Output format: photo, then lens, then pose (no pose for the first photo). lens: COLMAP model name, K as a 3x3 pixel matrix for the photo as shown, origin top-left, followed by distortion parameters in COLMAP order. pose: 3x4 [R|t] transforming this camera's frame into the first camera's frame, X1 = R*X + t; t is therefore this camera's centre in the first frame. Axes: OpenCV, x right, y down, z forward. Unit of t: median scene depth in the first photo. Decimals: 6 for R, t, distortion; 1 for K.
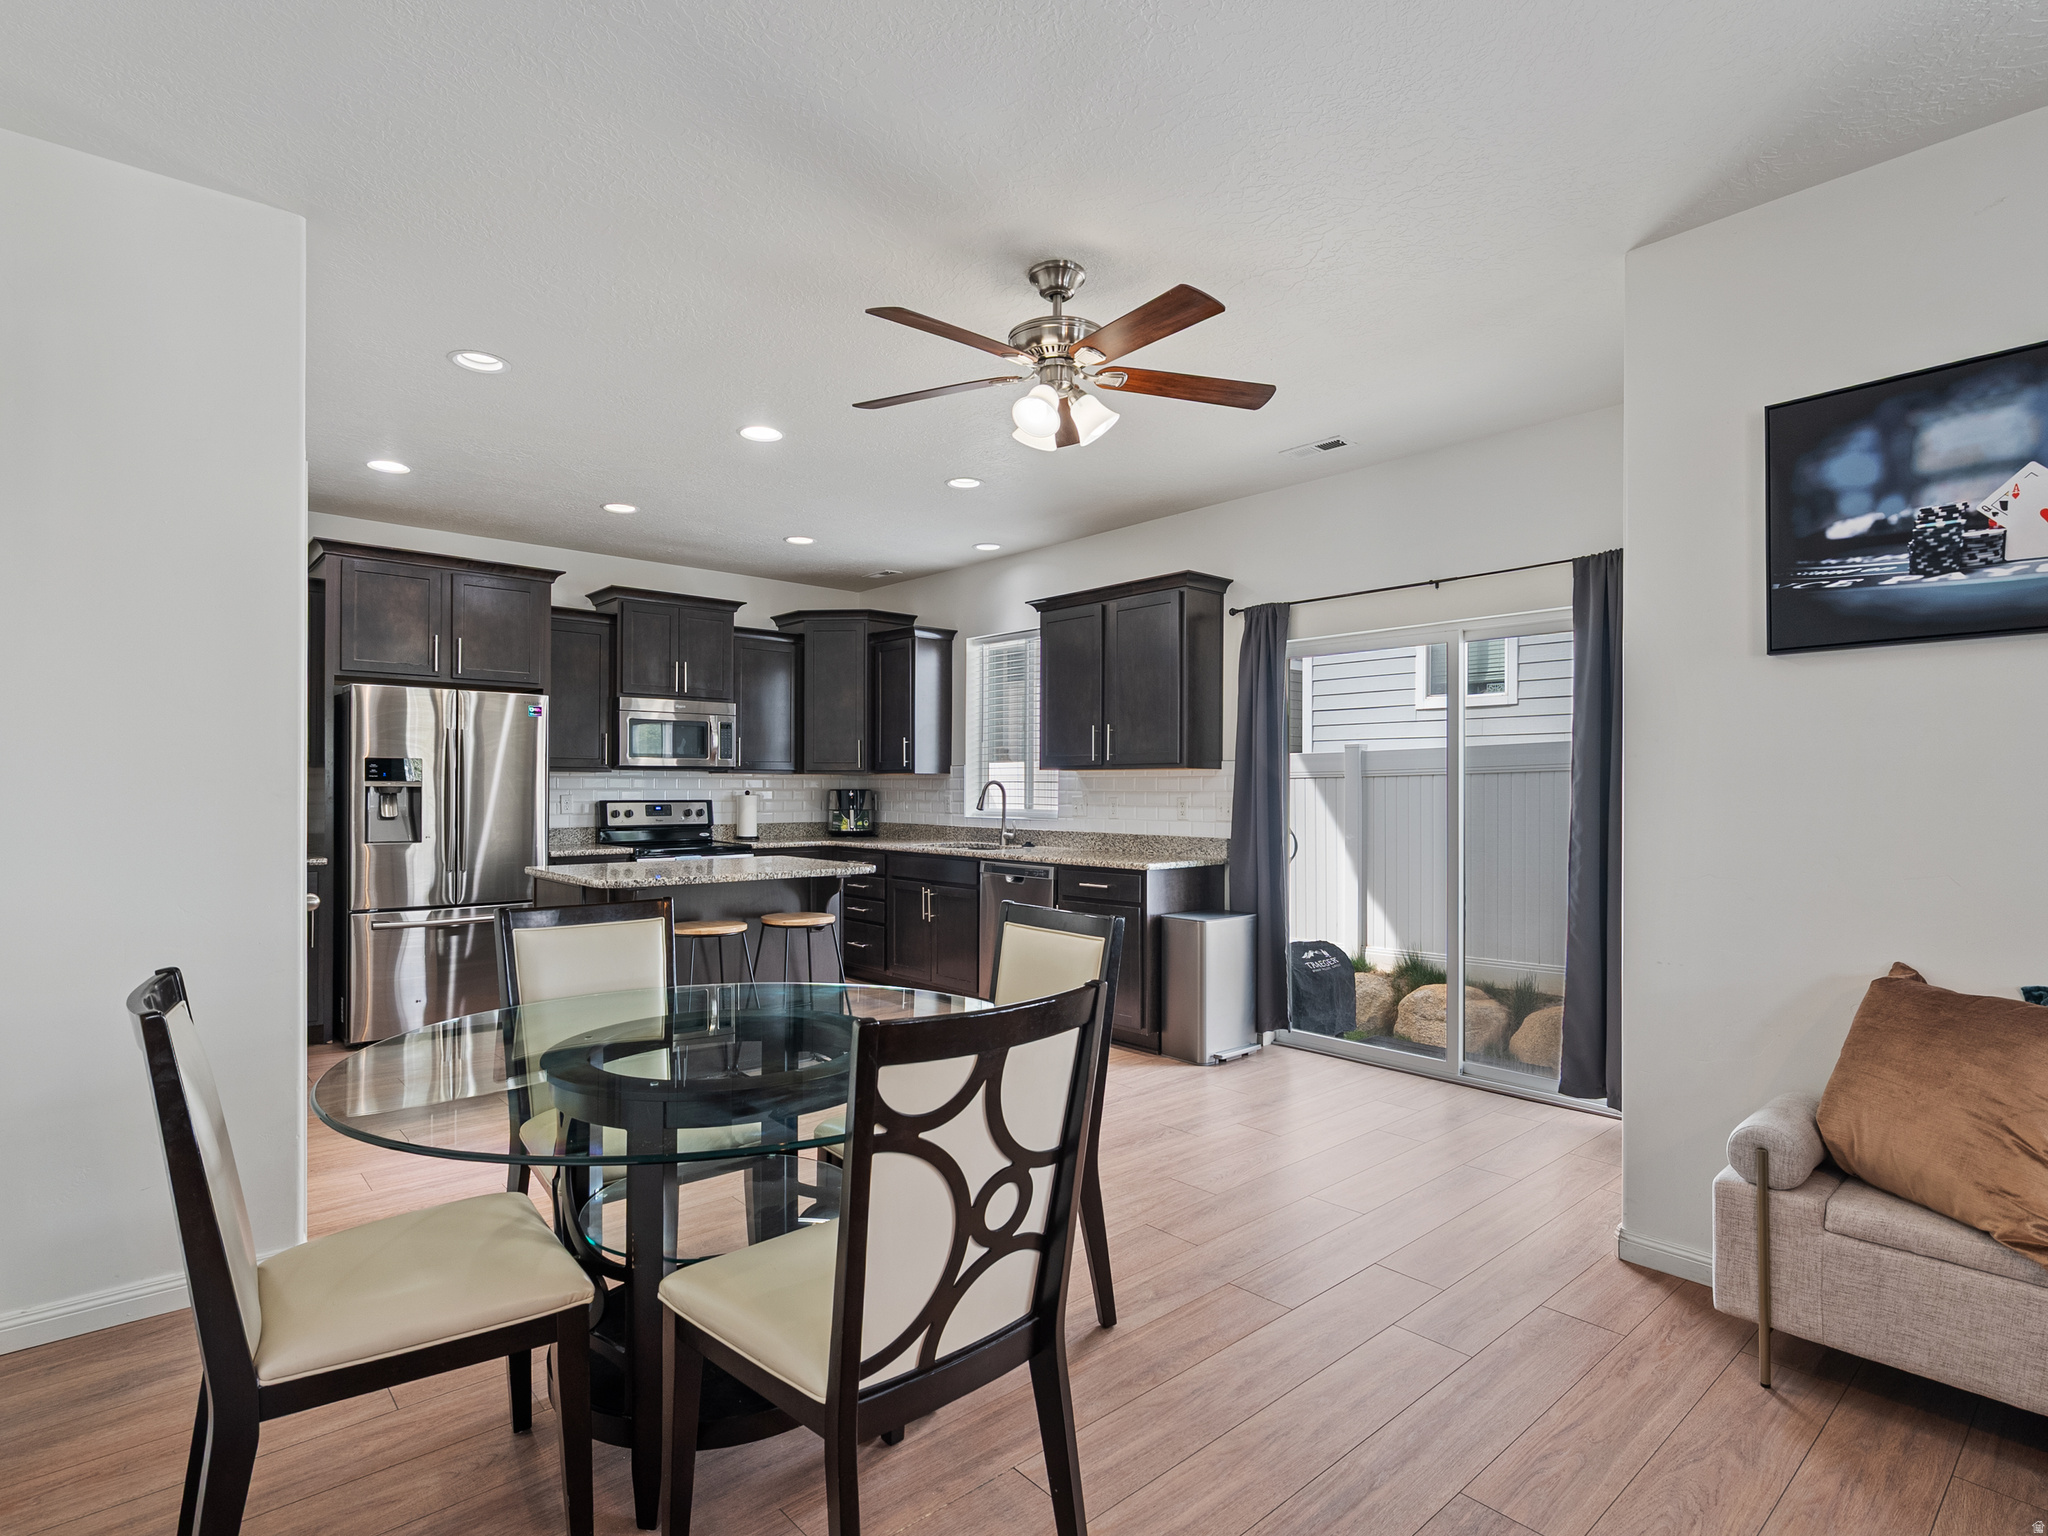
lens RADIAL K [[1044.2, 0, 1023.4], [0, 1044.2, 782.4], [0, 0, 1]] dist [-0.003894, 0.000736]
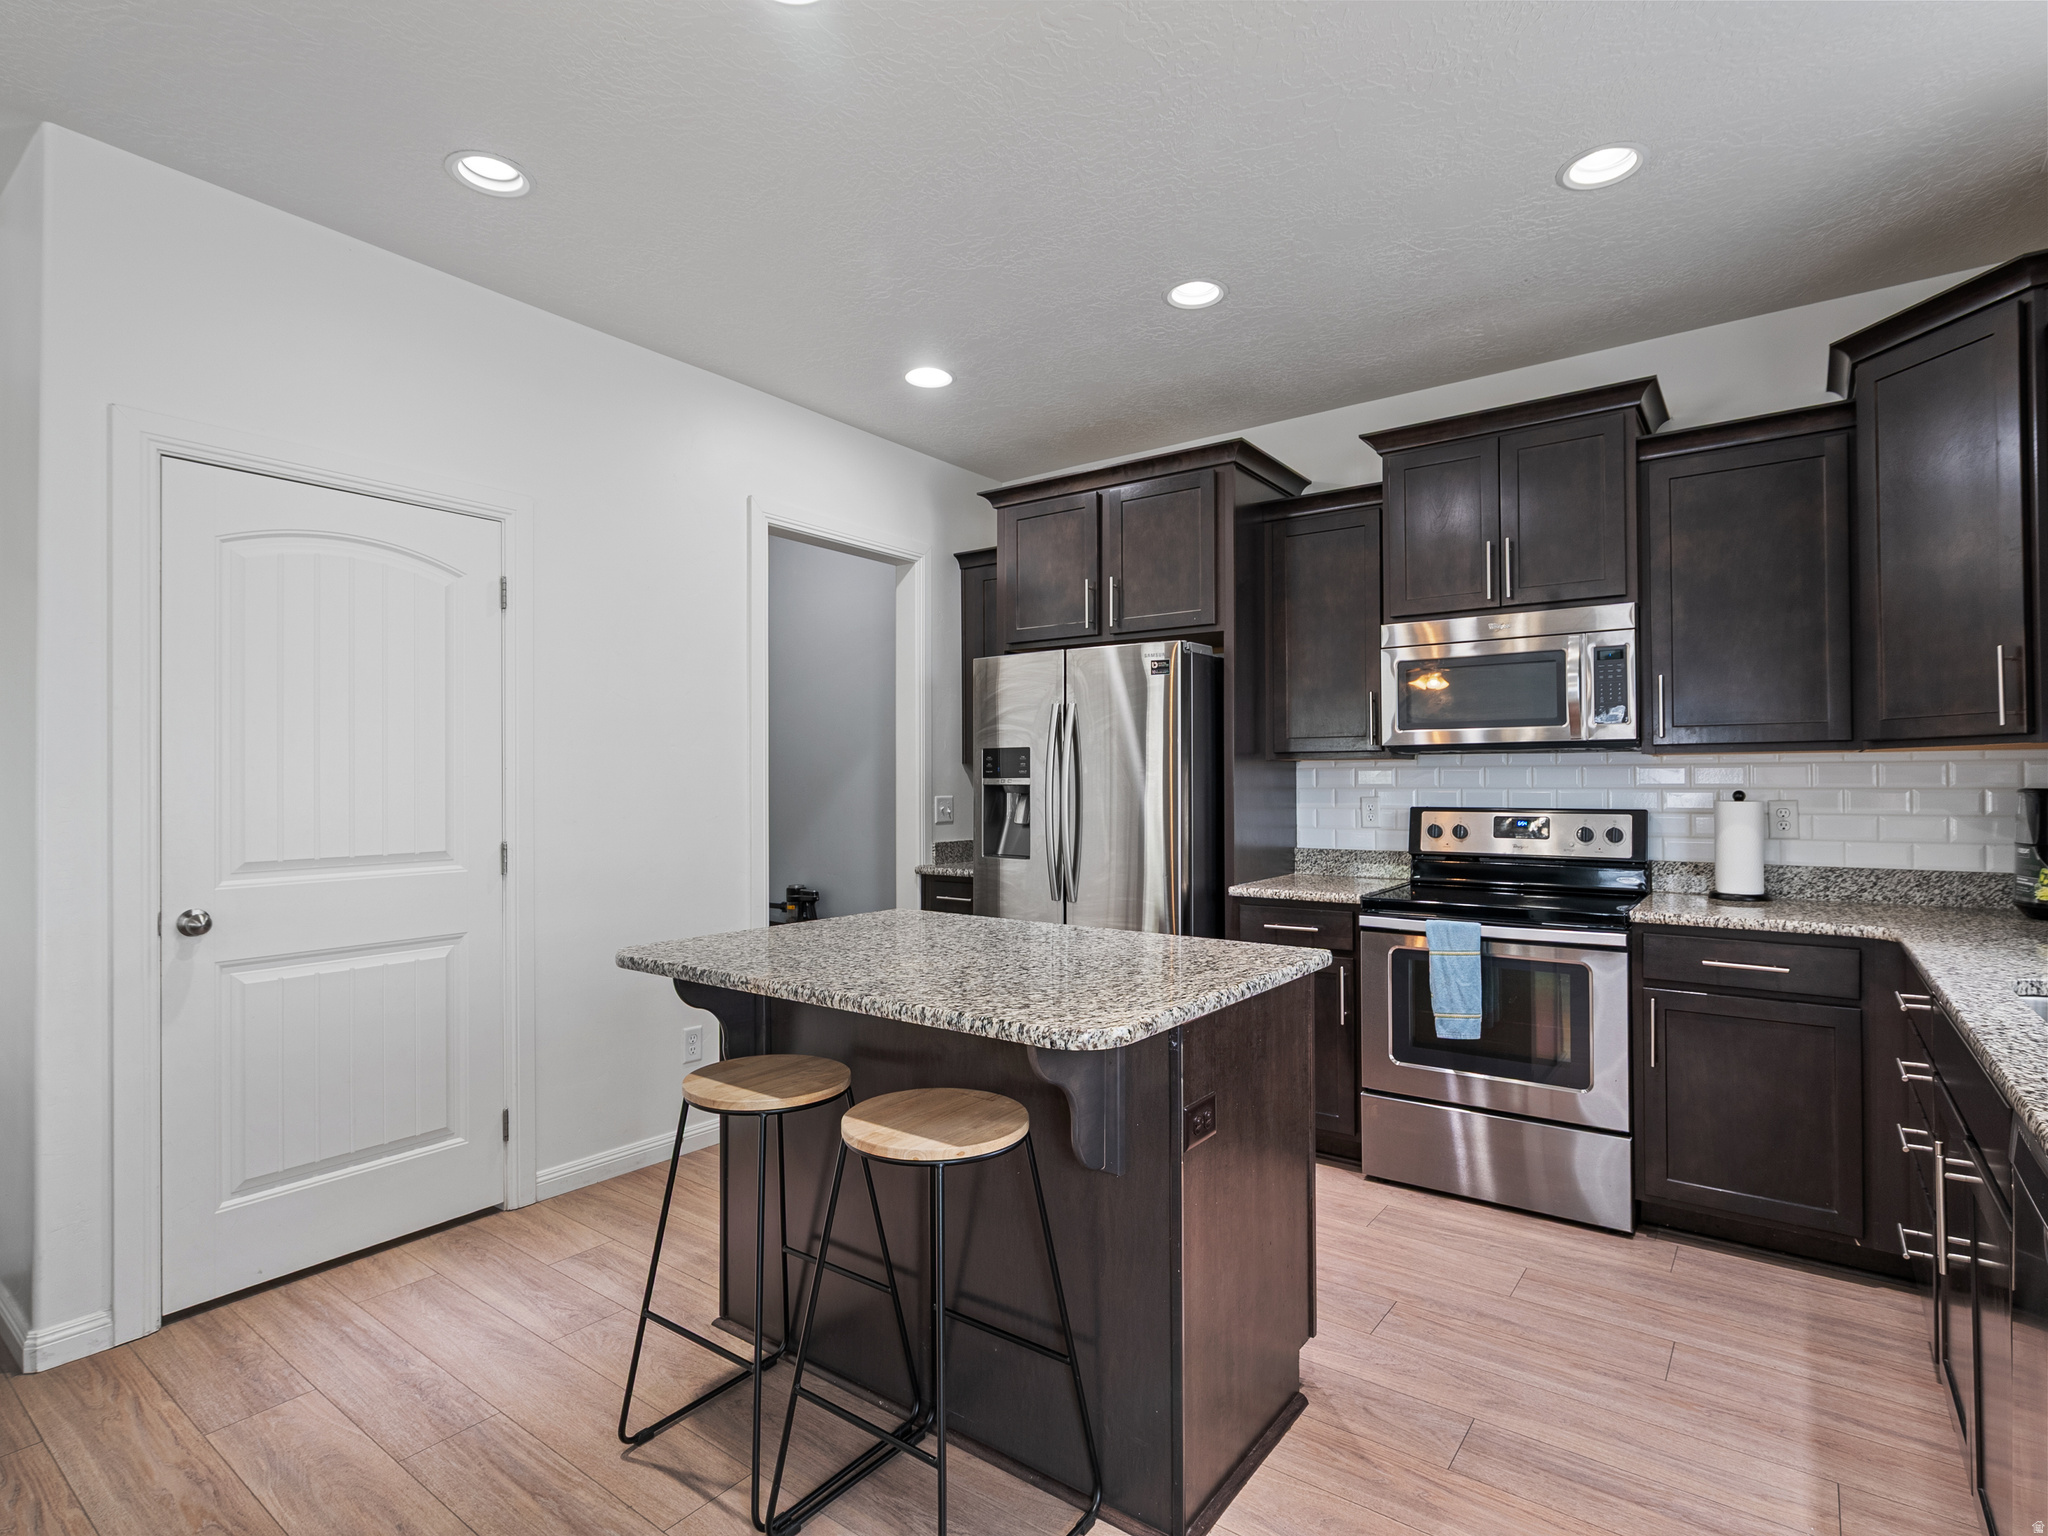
lens RADIAL K [[1044.2, 0, 1022.1], [0, 1044.2, 764.7], [0, 0, 1]] dist [-0.003894, 0.000736]
pose [[0.196313, -0.020893, -0.980319, 0.129266], [0.008287, 0.999773, -0.019648, 0.003371], [0.980506, -0.004266, 0.196442, 0.694185]]
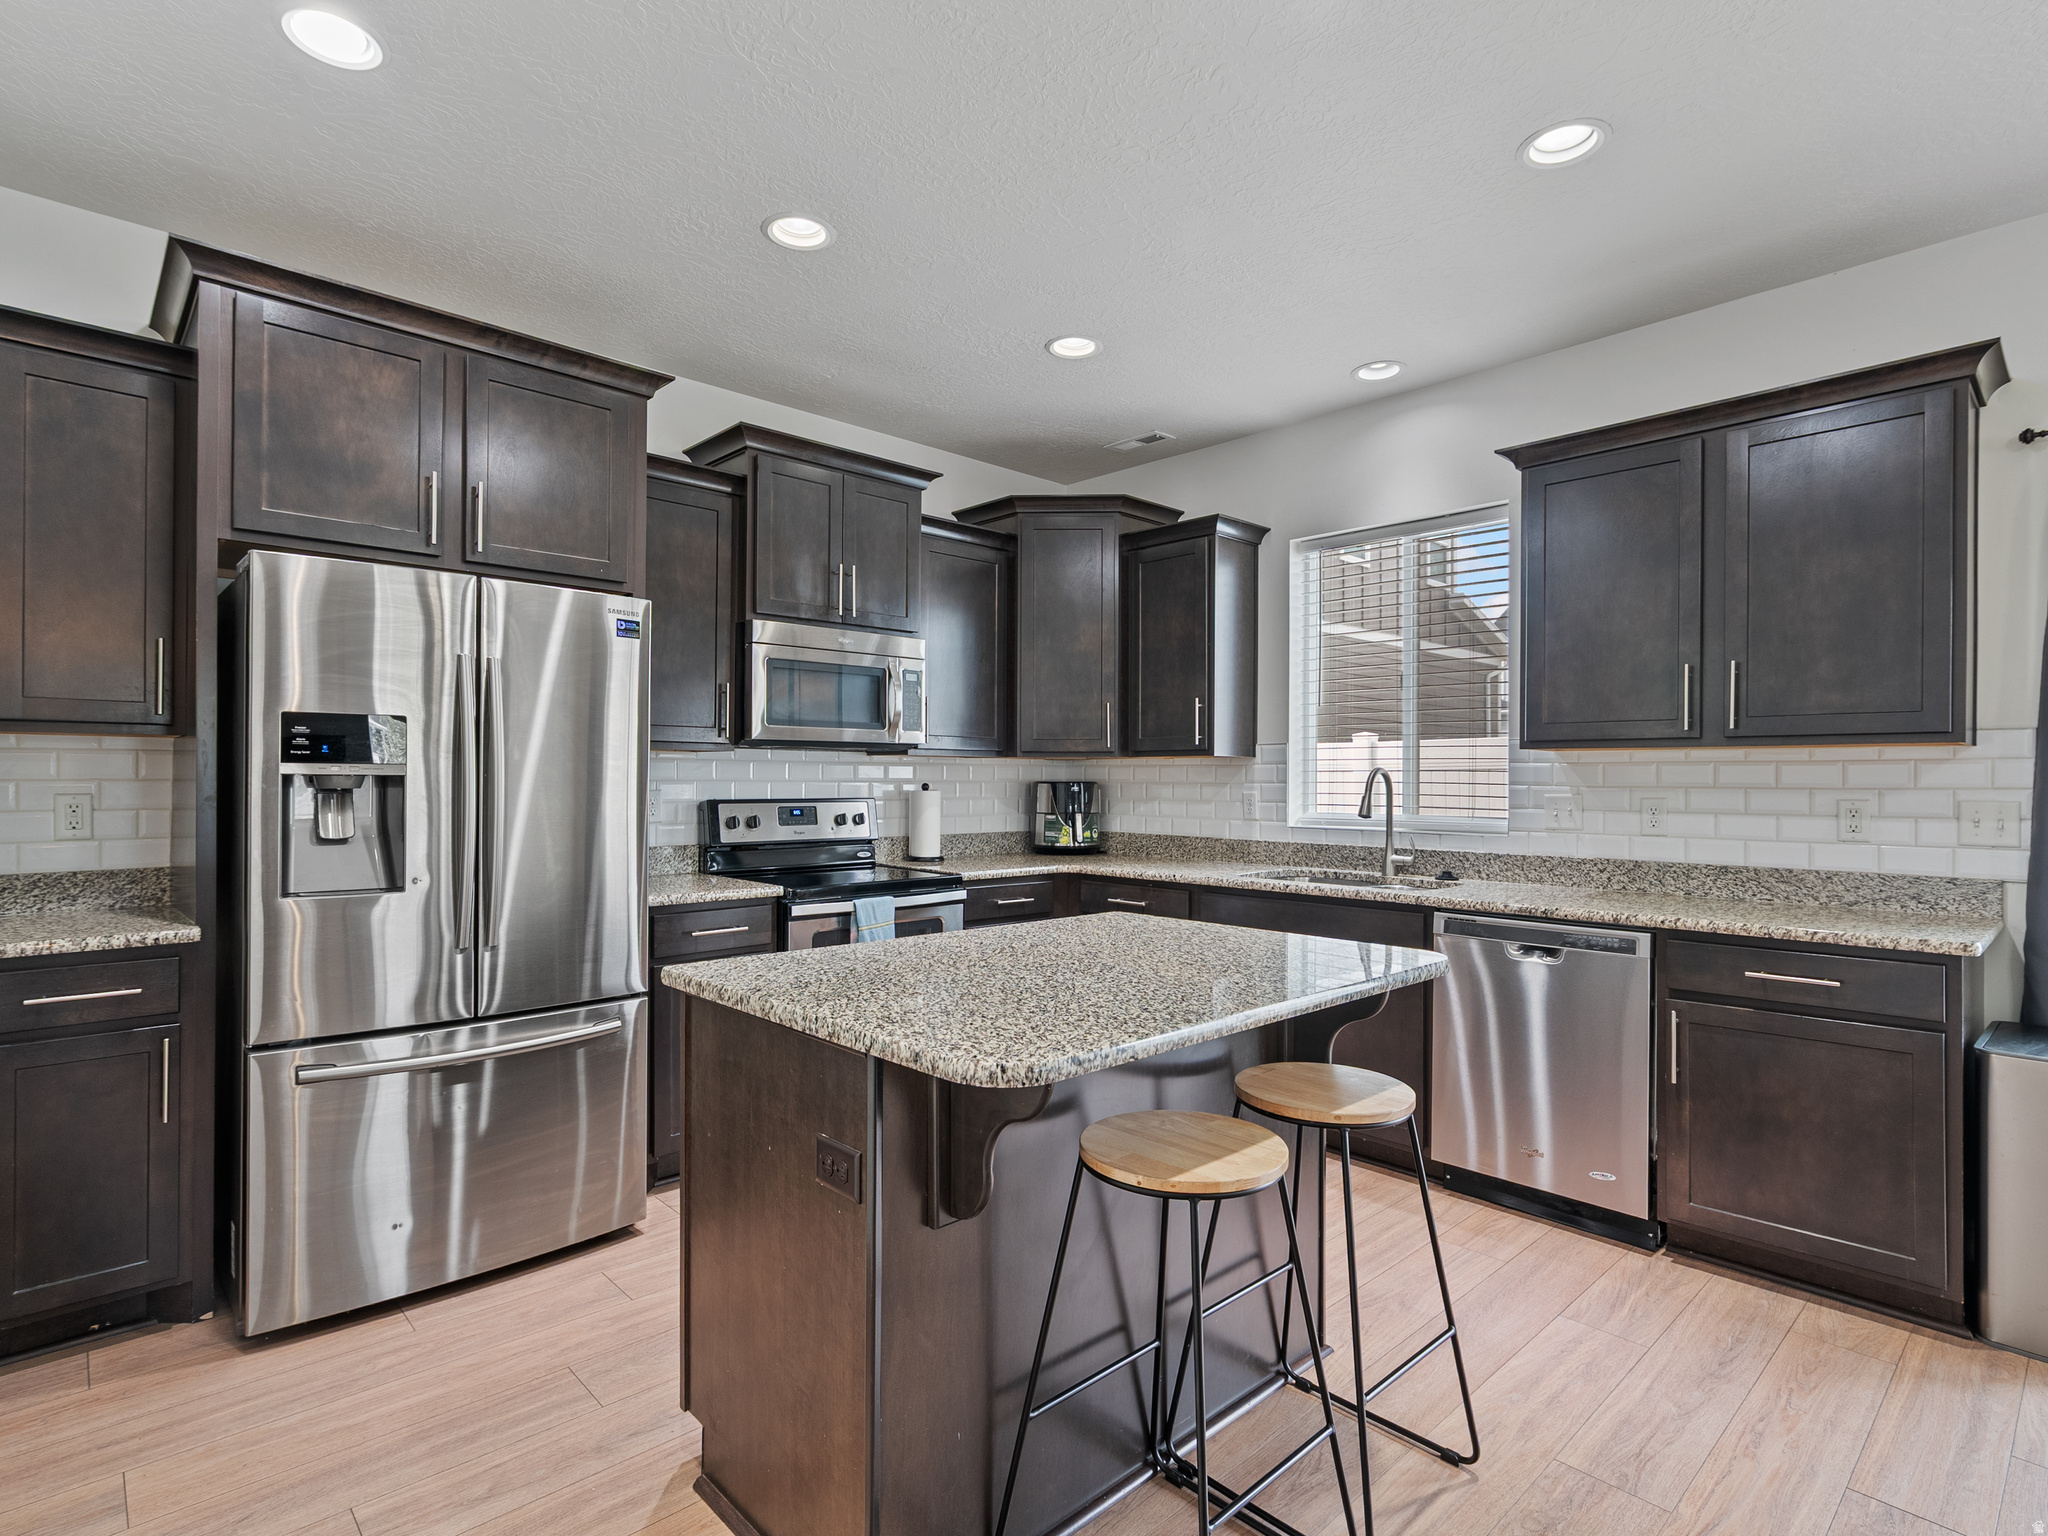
lens RADIAL K [[1044.2, 0, 1025.5], [0, 1044.2, 771.3], [0, 0, 1]] dist [-0.003894, 0.000736]
pose [[0.999613, 0.002482, 0.027703, -0.252101], [-0.002418, 0.999994, -0.002367, 0.002298], [-0.027708, 0.002300, 0.999613, 0.423843]]
